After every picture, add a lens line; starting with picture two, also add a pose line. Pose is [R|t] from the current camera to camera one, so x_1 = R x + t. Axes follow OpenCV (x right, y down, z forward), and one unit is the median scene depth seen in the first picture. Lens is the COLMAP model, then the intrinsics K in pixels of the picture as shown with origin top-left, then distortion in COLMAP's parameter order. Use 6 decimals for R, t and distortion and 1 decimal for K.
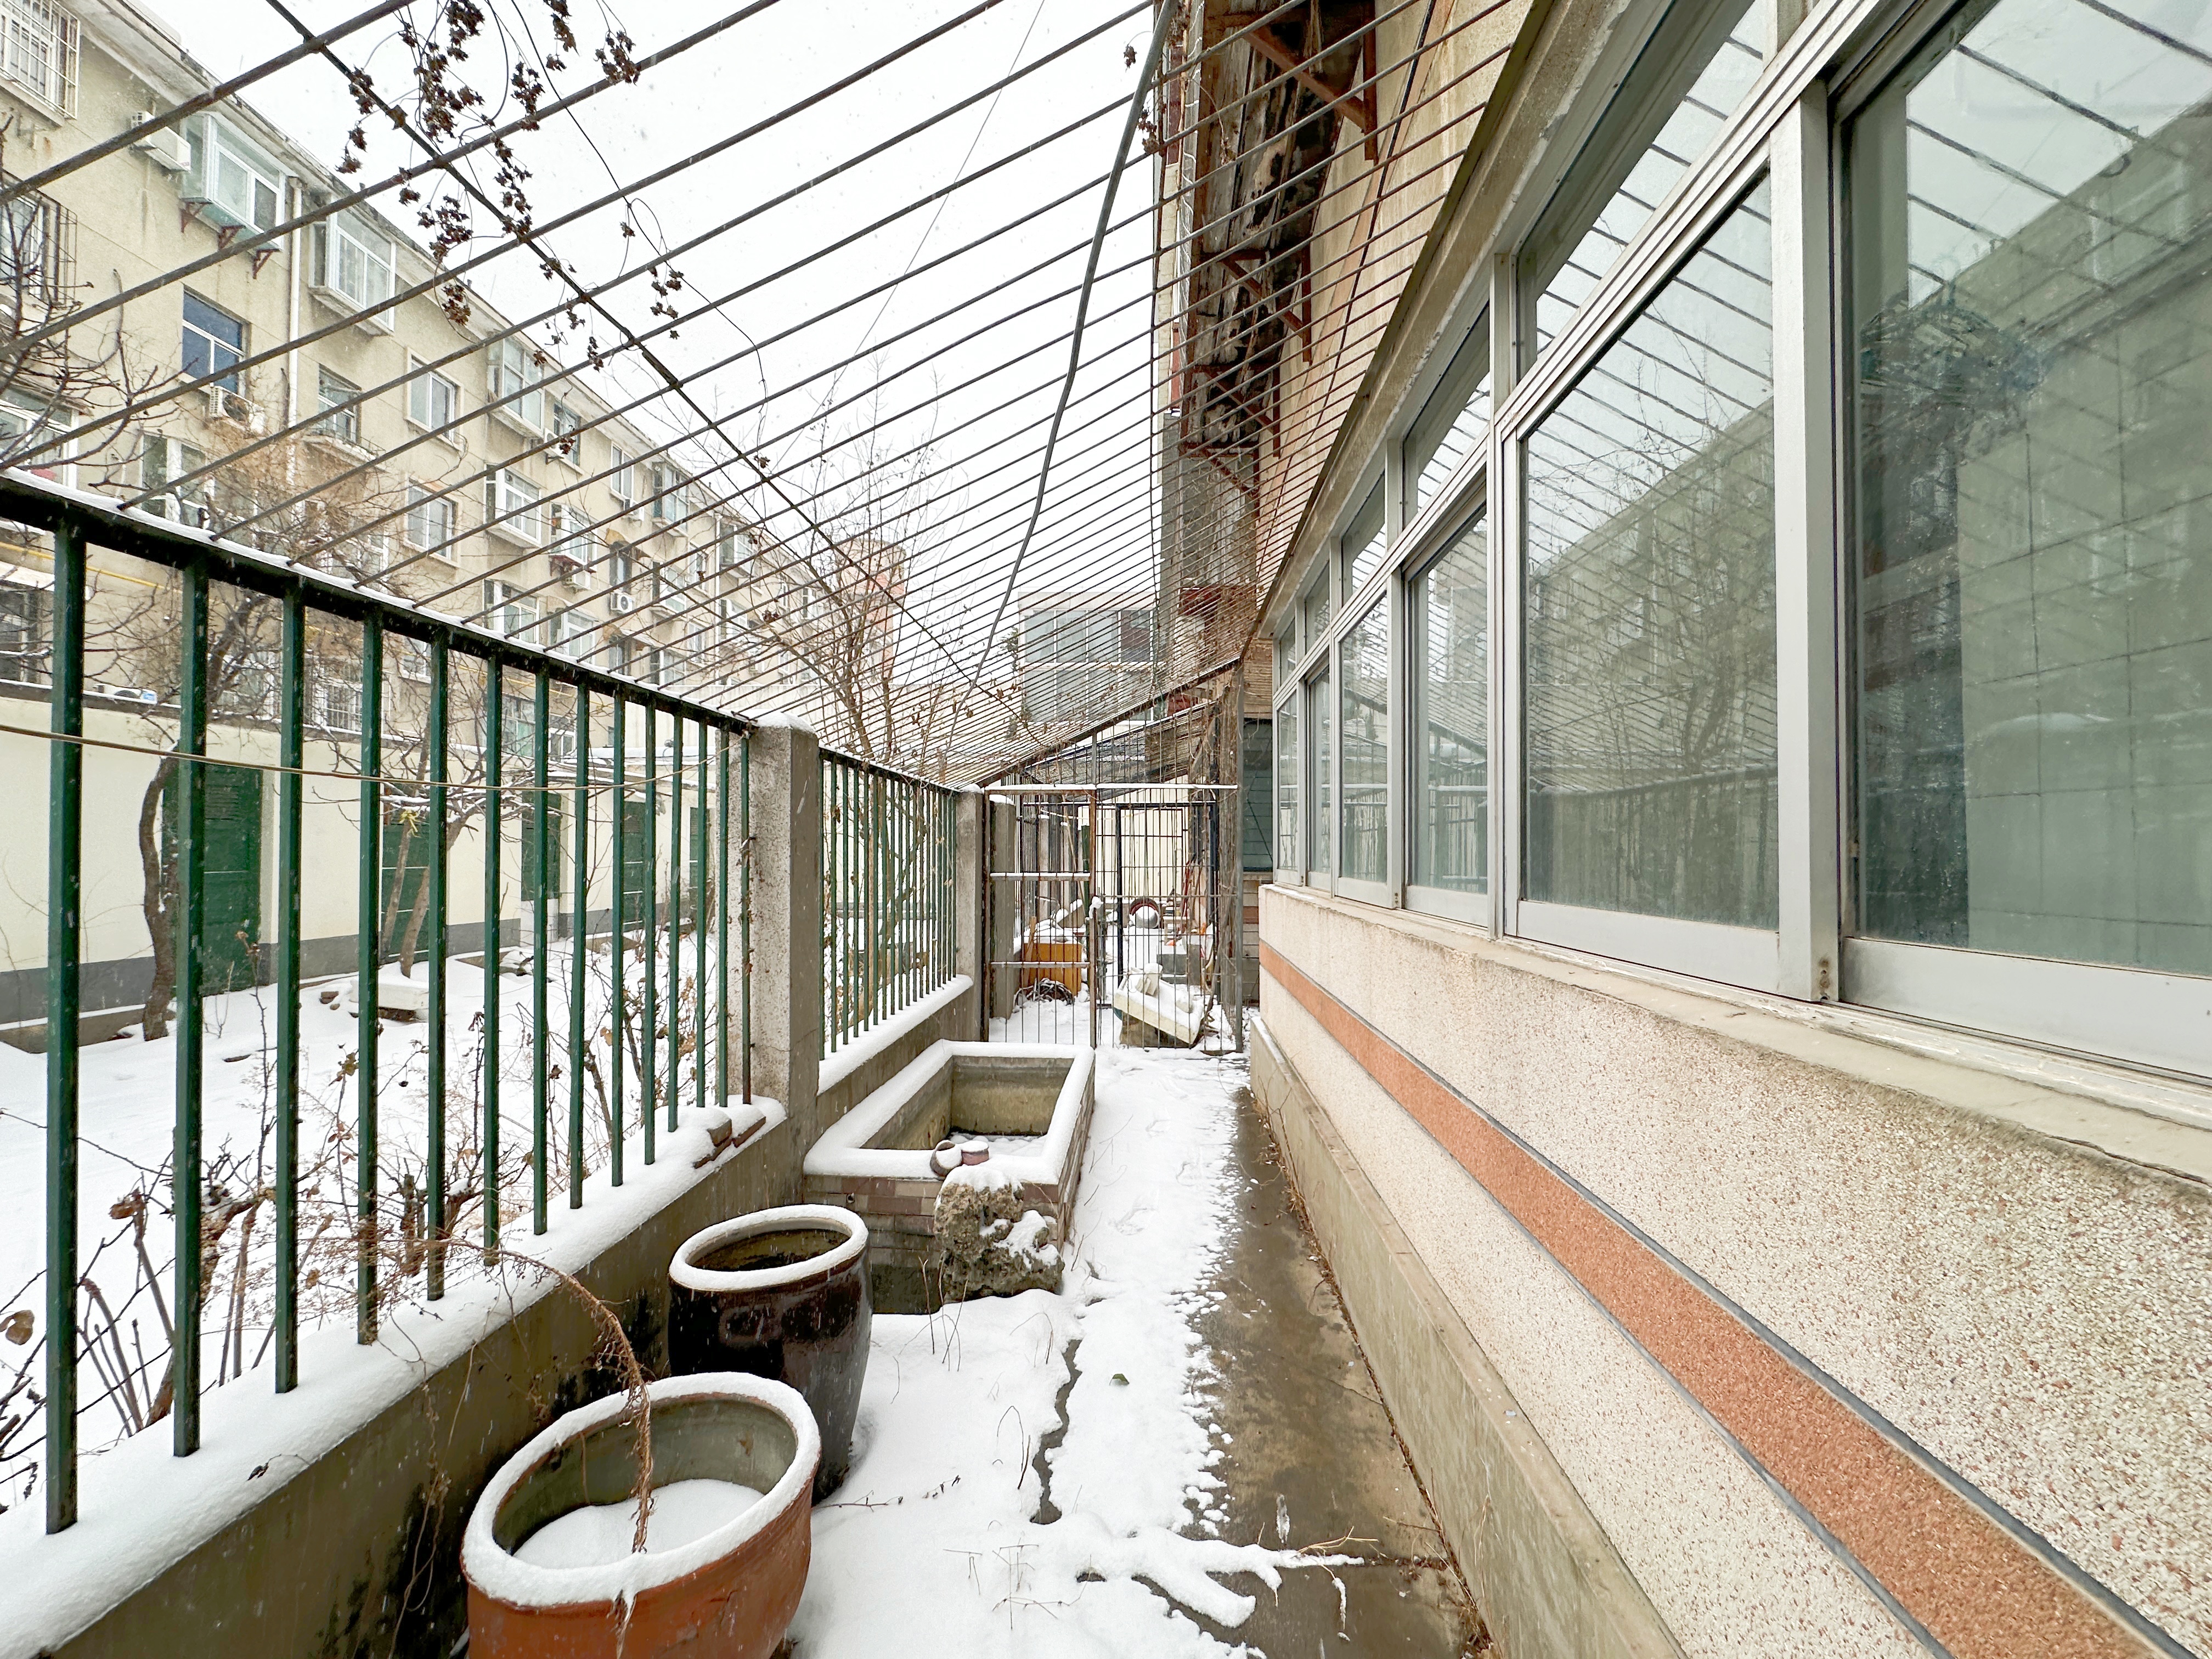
lens RADIAL K [[878.5, 0, 1106.0], [0, 878.5, 829.5], [0, 0, 1]] dist [0.000446, 0.000002]
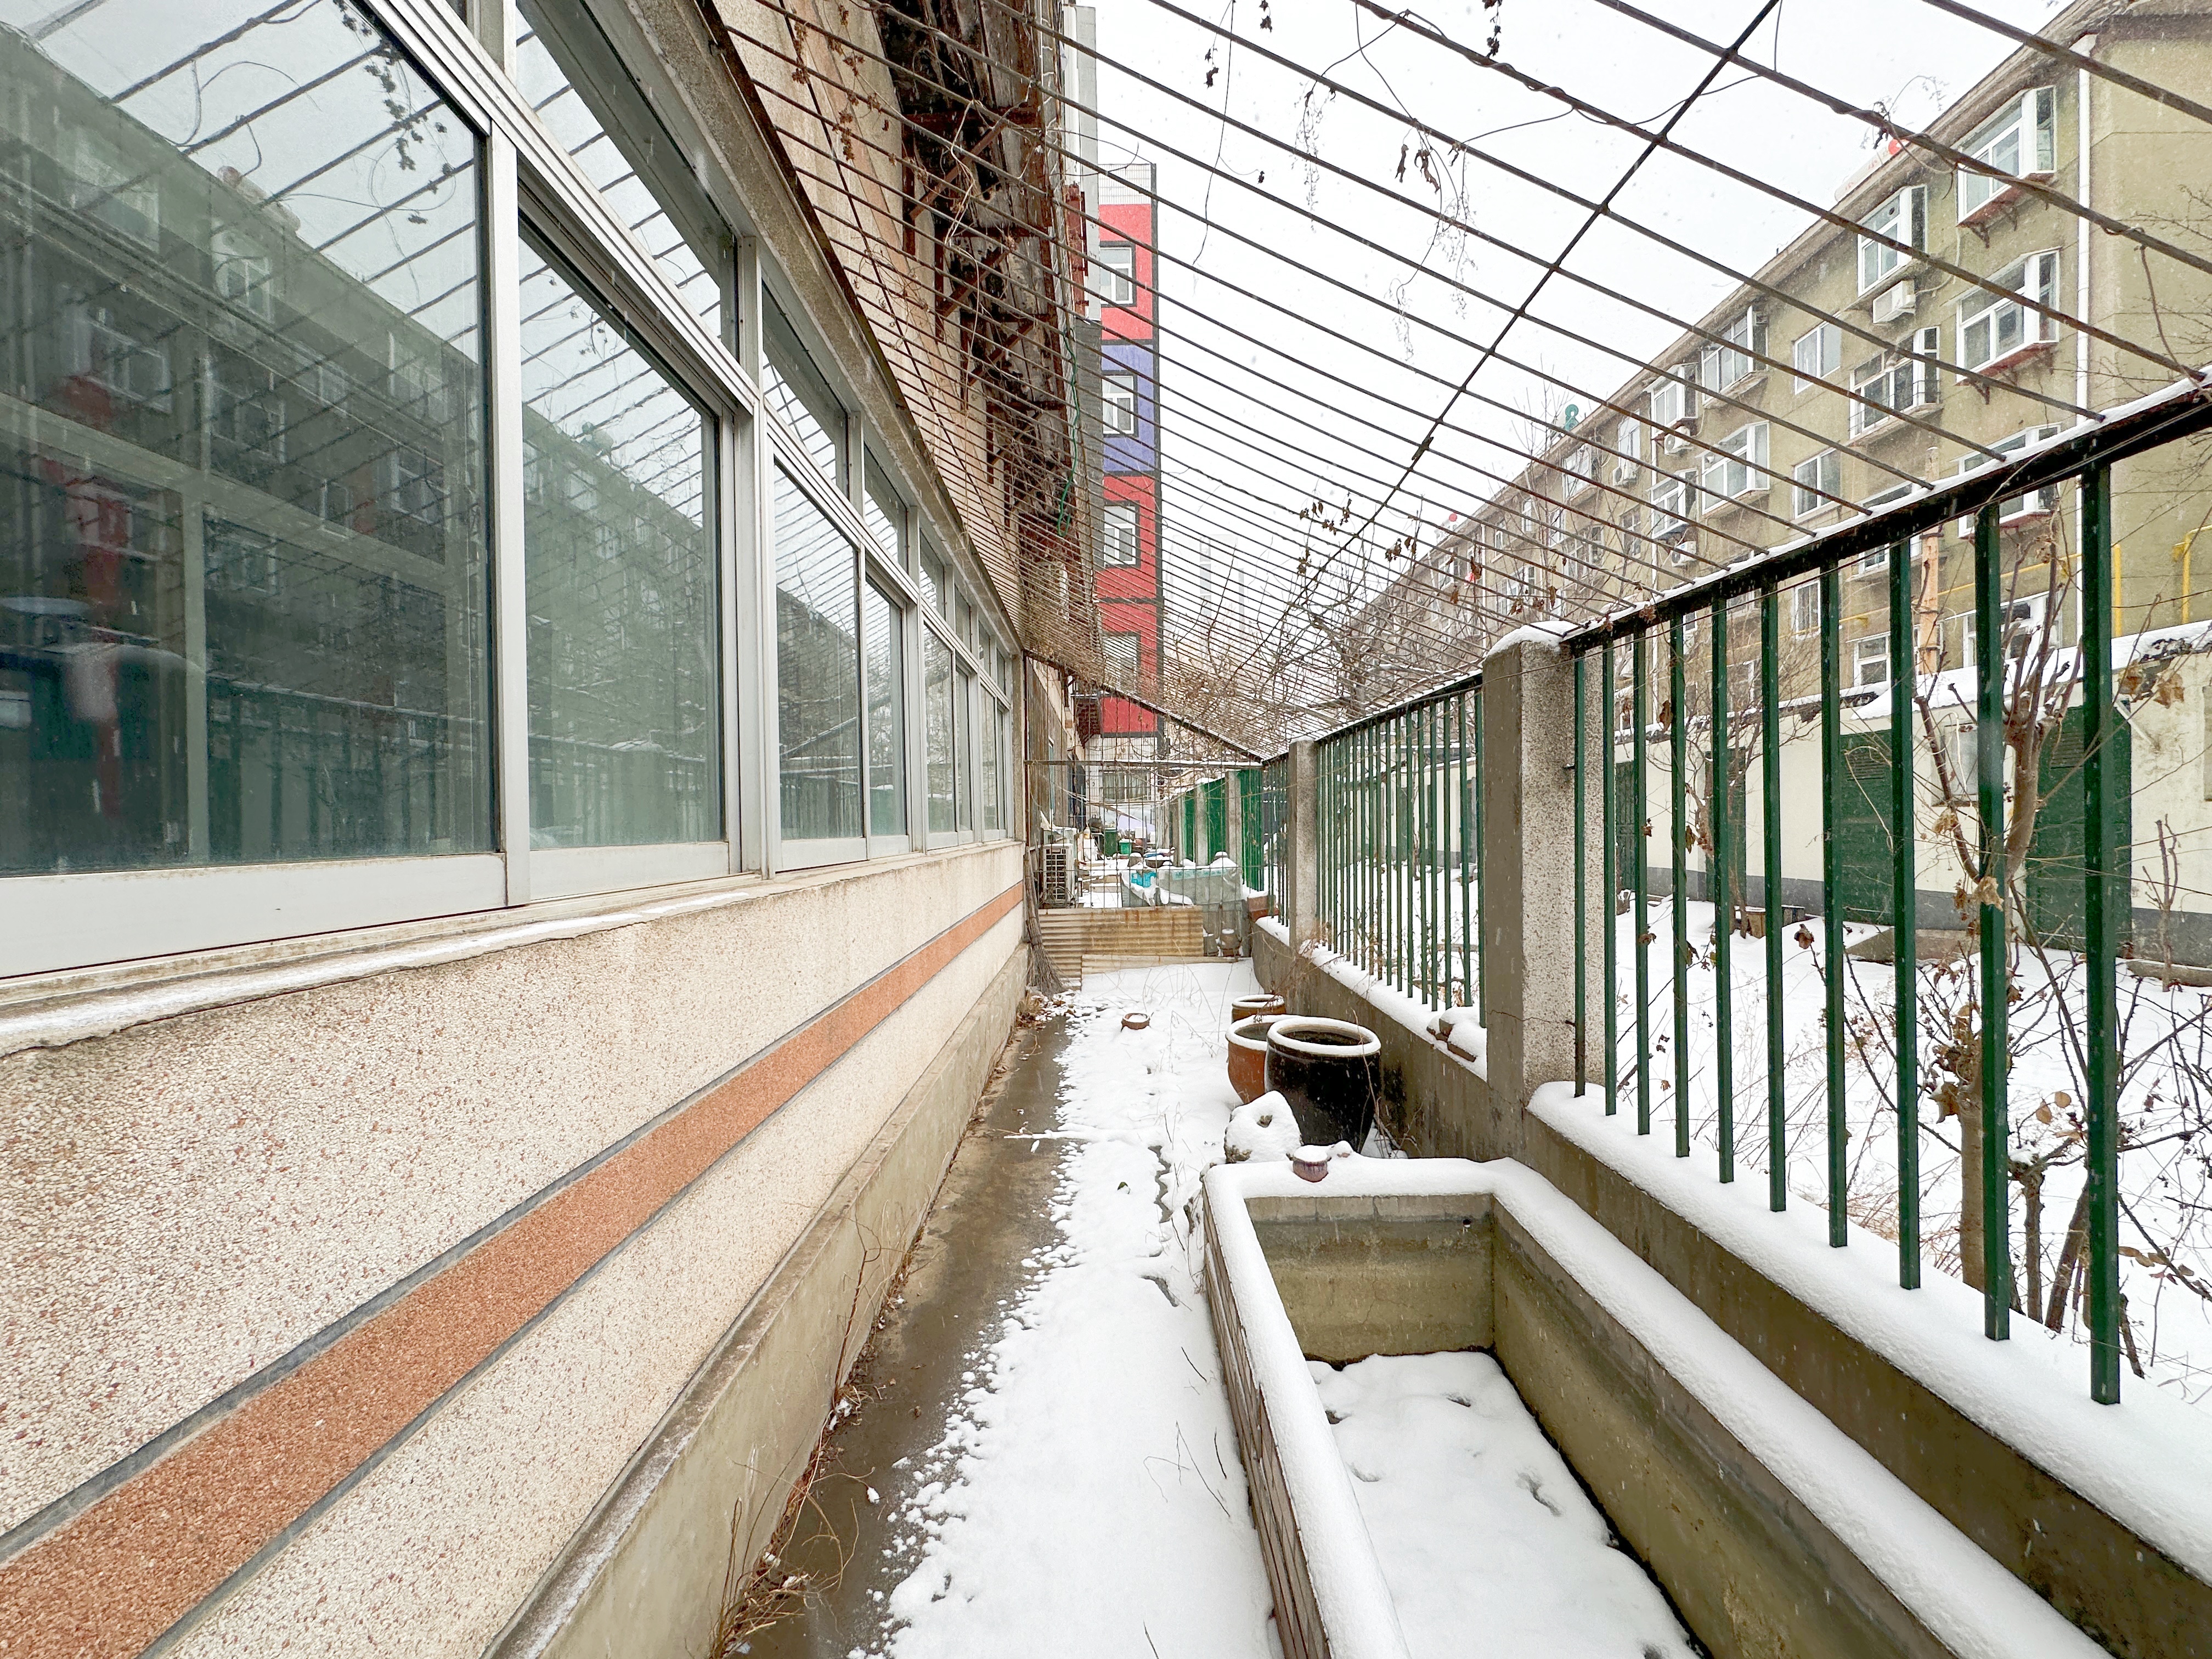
lens RADIAL K [[878.5, 0, 1106.0], [0, 878.5, 829.5], [0, 0, 1]] dist [0.000446, 0.000002]
pose [[-0.998948, 0.000605, -0.045857, 0.094751], [0.001033, 0.999956, -0.009303, 0.069290], [0.045850, -0.009341, -0.998905, 2.127957]]
